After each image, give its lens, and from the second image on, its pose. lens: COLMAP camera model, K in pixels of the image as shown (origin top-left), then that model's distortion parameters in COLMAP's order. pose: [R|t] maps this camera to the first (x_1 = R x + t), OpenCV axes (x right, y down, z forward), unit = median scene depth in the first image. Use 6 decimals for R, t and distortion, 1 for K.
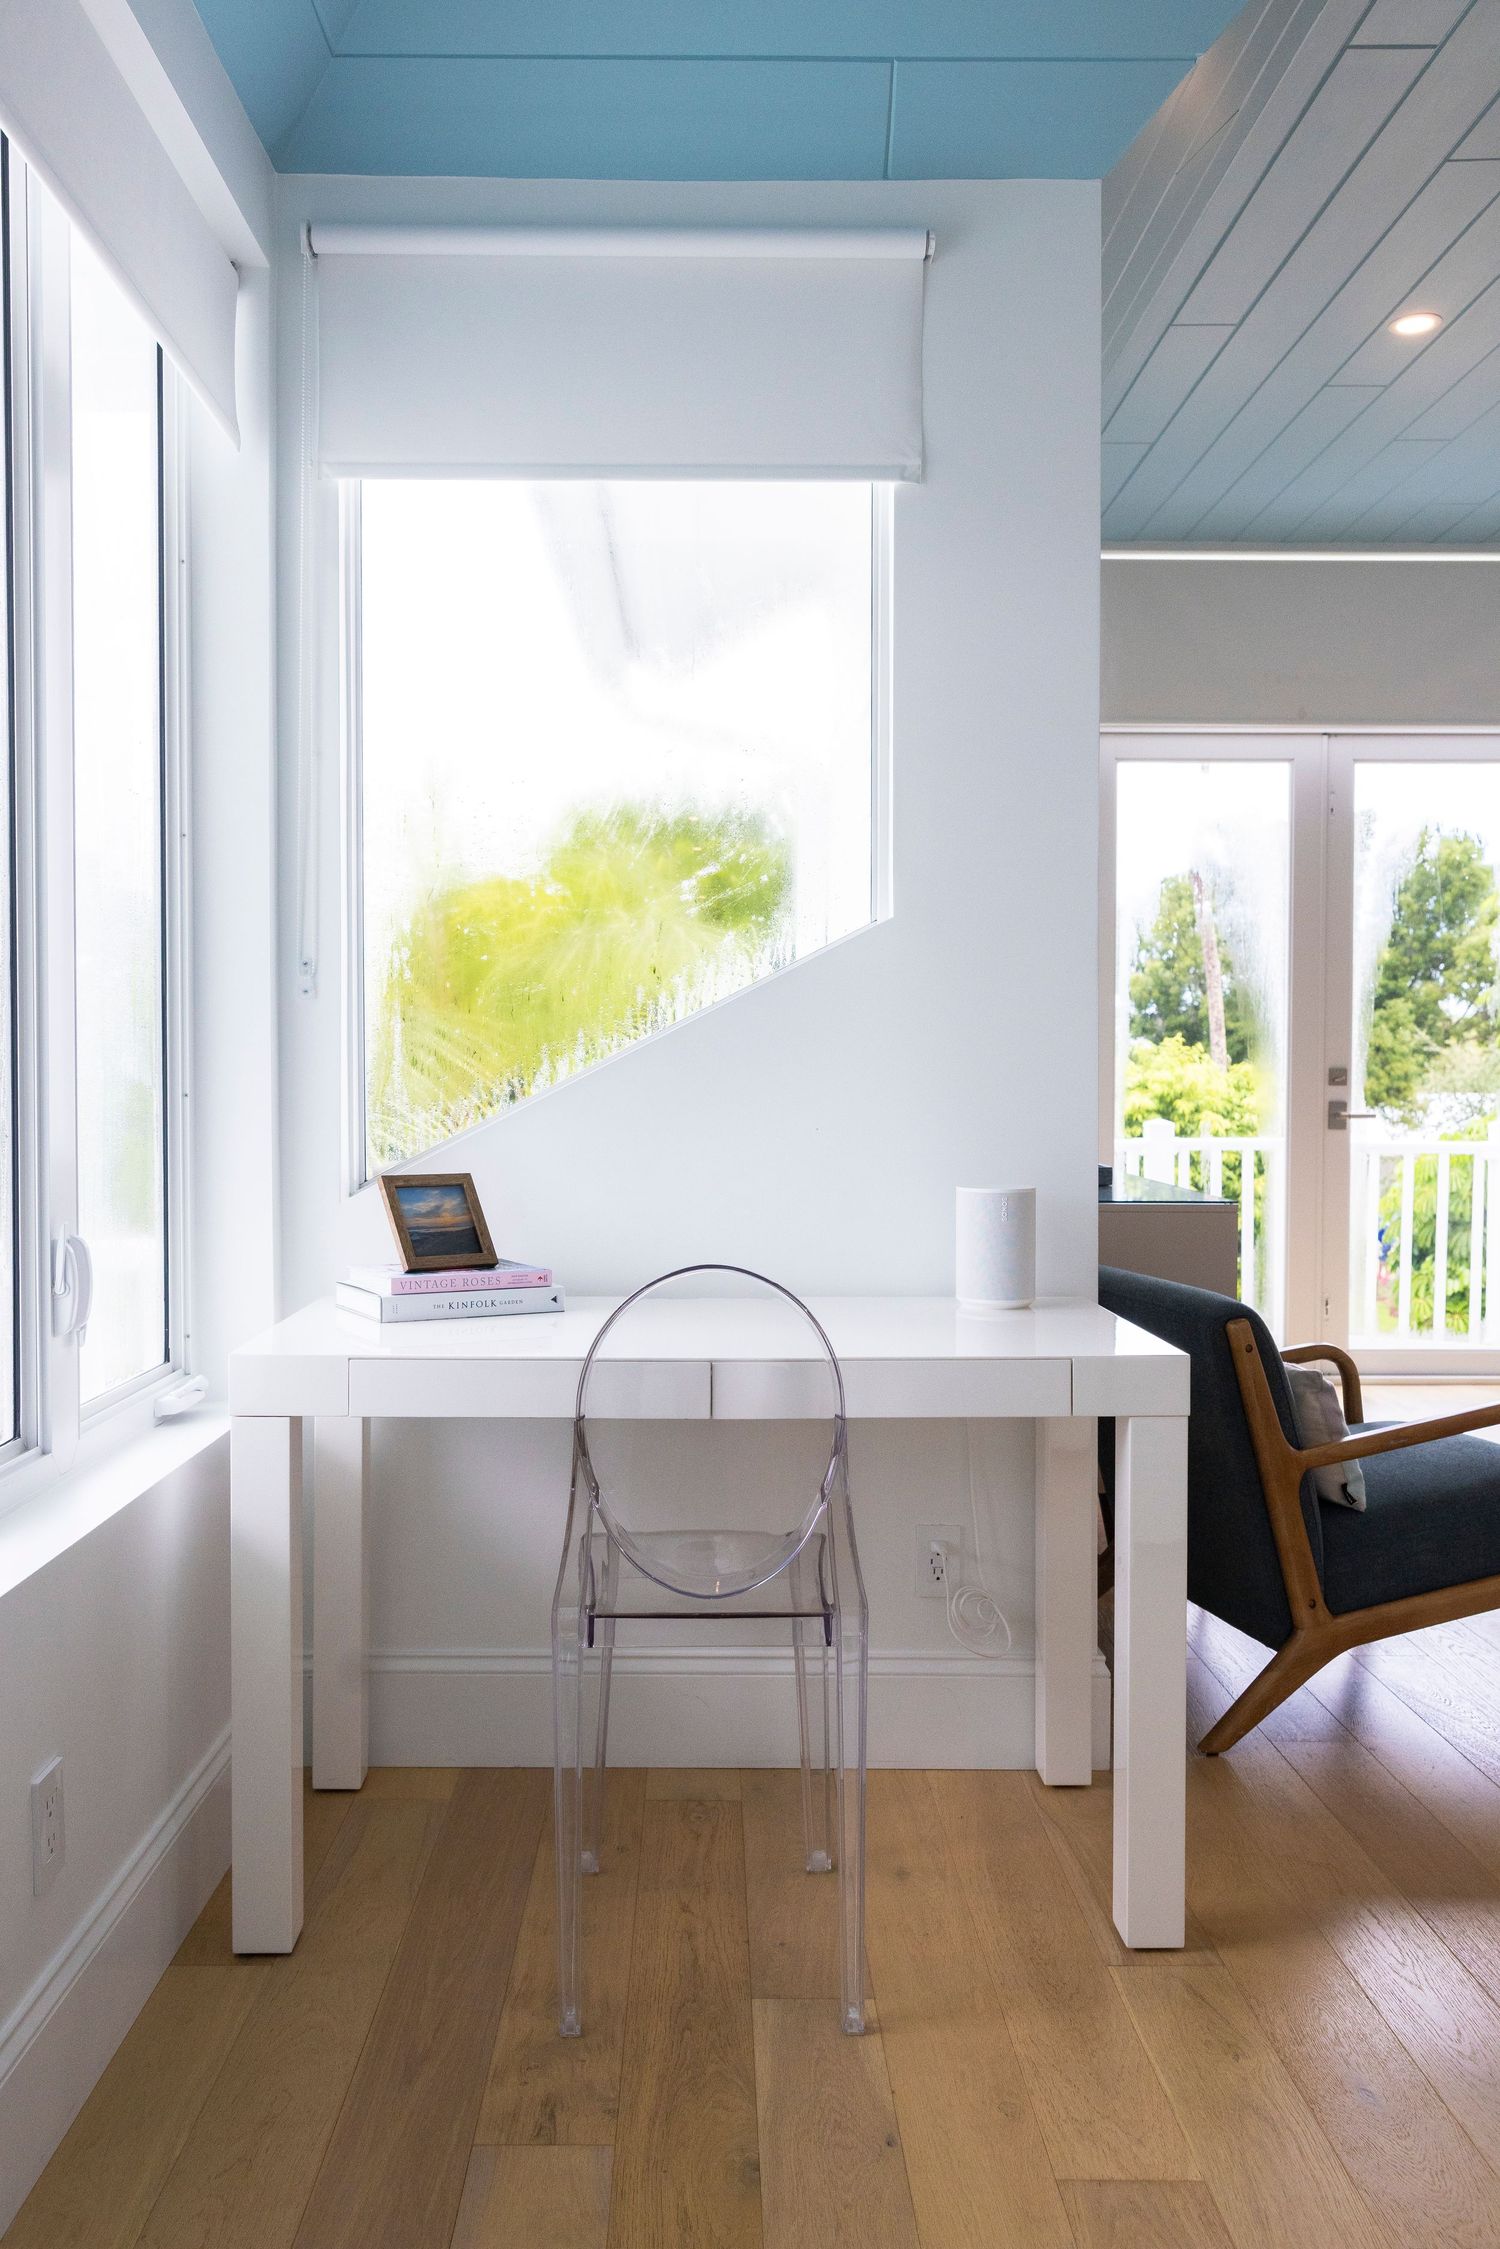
lens RADIAL K [[1793.5, 0, 744.6], [0, 1793.5, 1119.2], [0, 0, 1]] dist [0.022931, 0.011640]
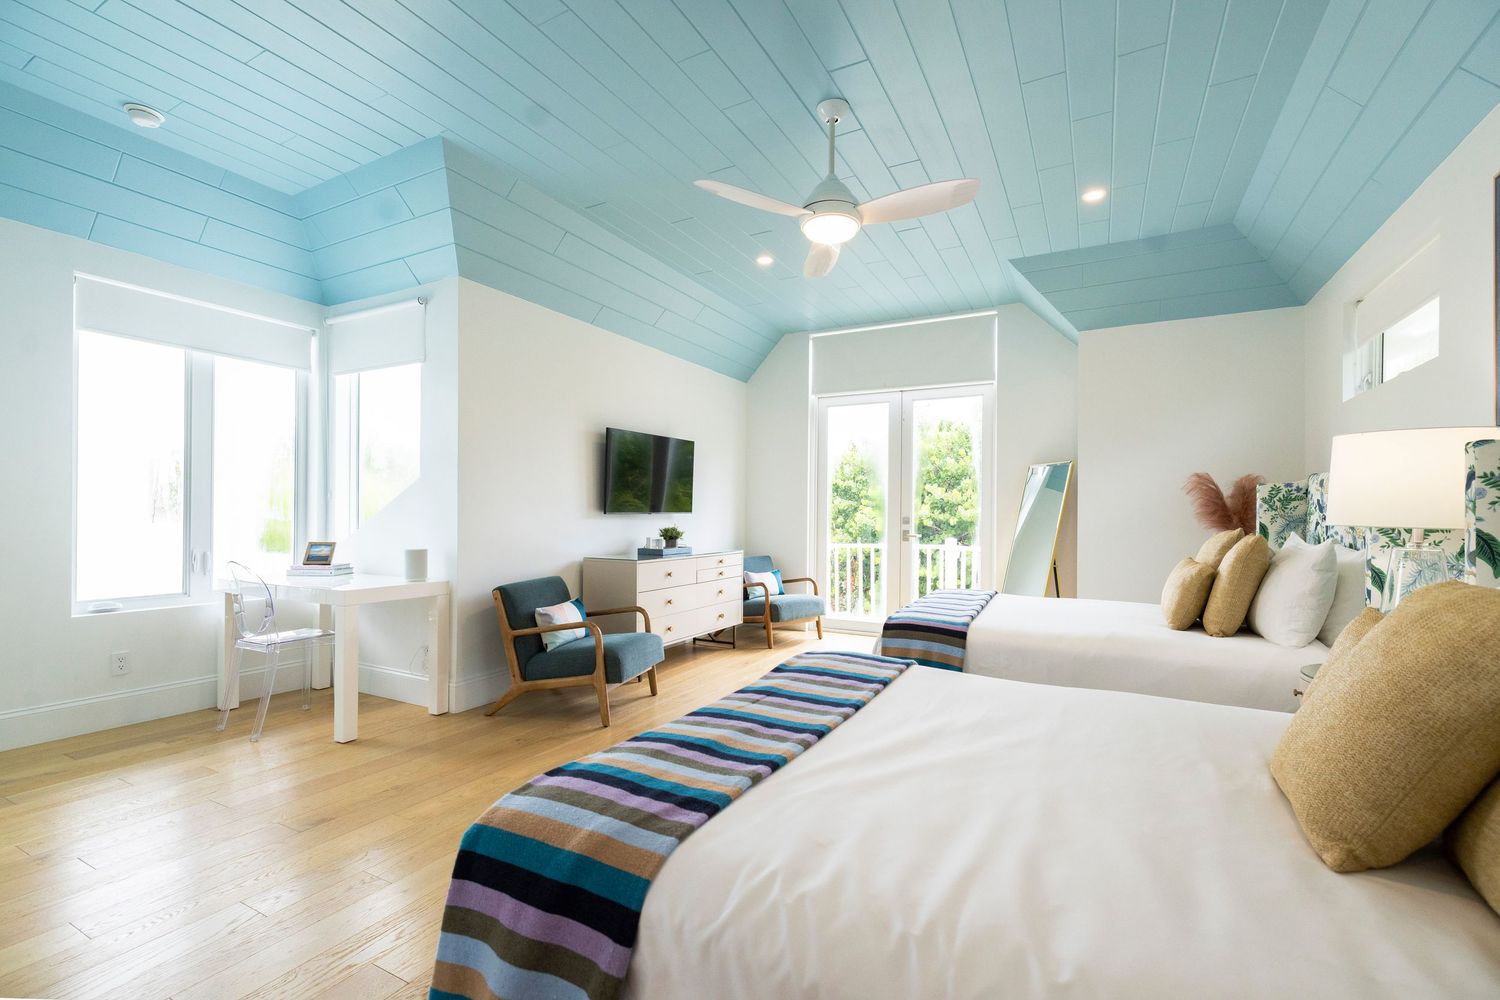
lens RADIAL K [[651.7, 0, 752.7], [0, 651.7, 514.9], [0, 0, 1]] dist [0.001490, 0.000532]
pose [[0.878776, 0.006103, -0.477195, 1.406050], [-0.018755, 0.999587, -0.021755, -0.018239], [0.476865, 0.028068, 0.878528, 0.140889]]
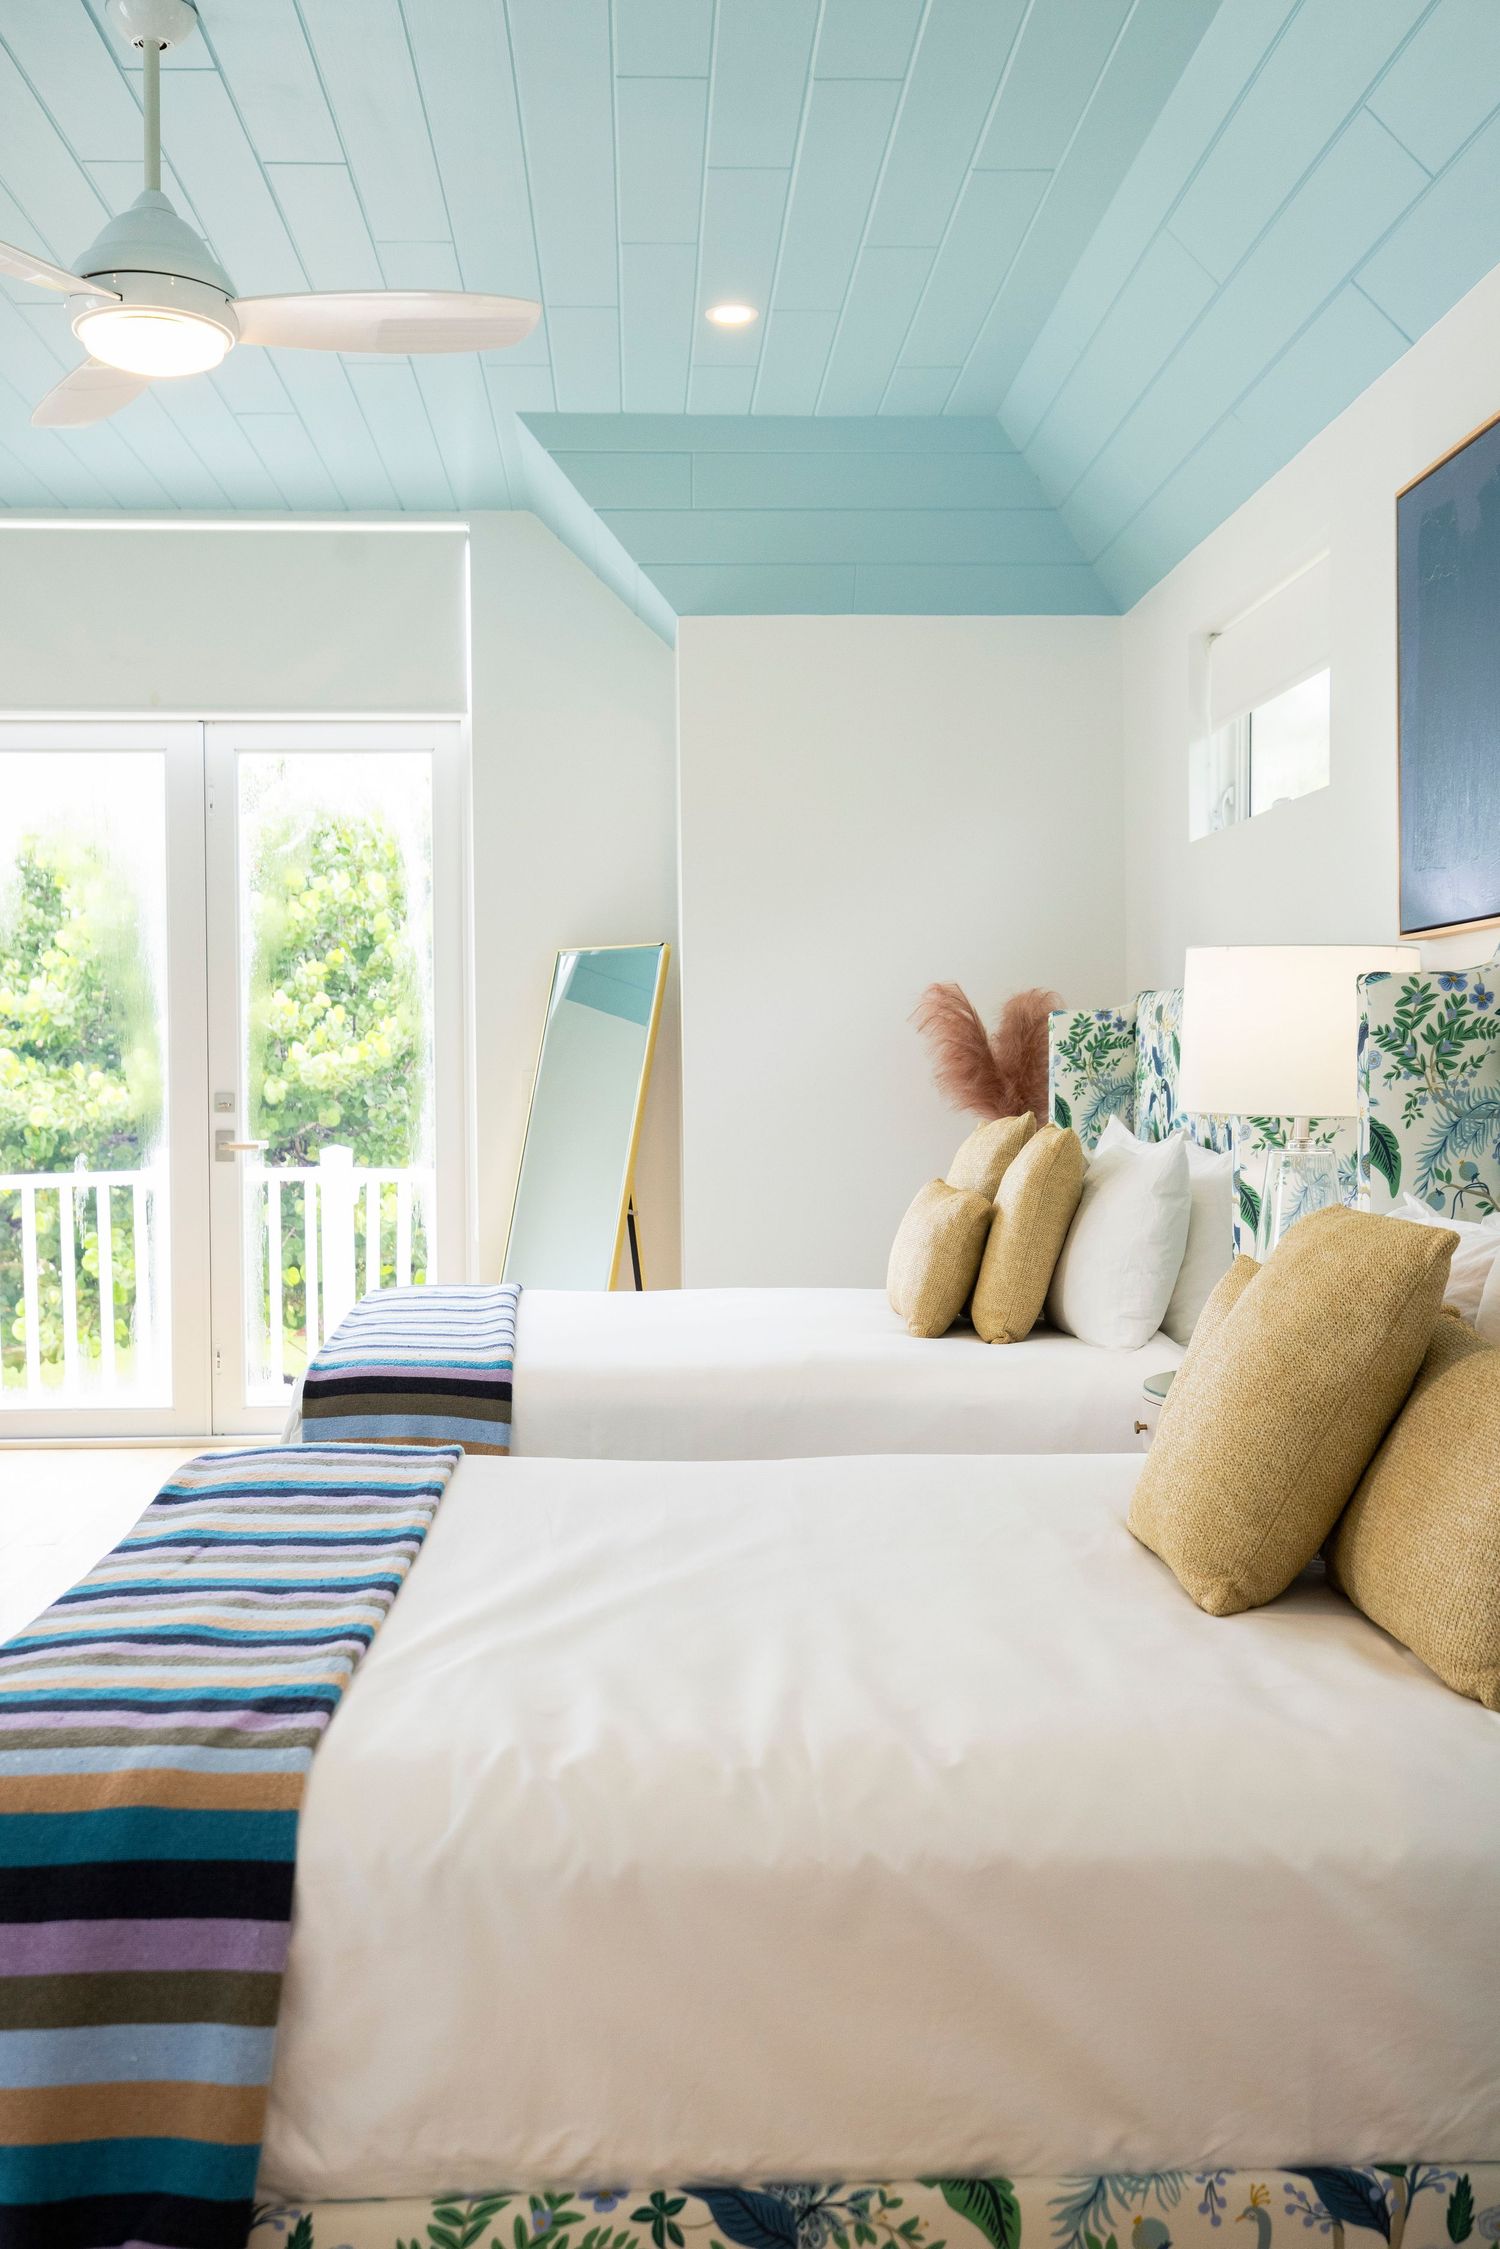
lens RADIAL K [[1953.6, 0, 754.6], [0, 1953.6, 1114.8], [0, 0, 1]] dist [0.017295, -0.013312]
pose [[0.999730, -0.009383, 0.021262, 1.376563], [0.009496, 0.999941, -0.005210, -0.023204], [-0.021212, 0.005410, 0.999760, 0.038712]]
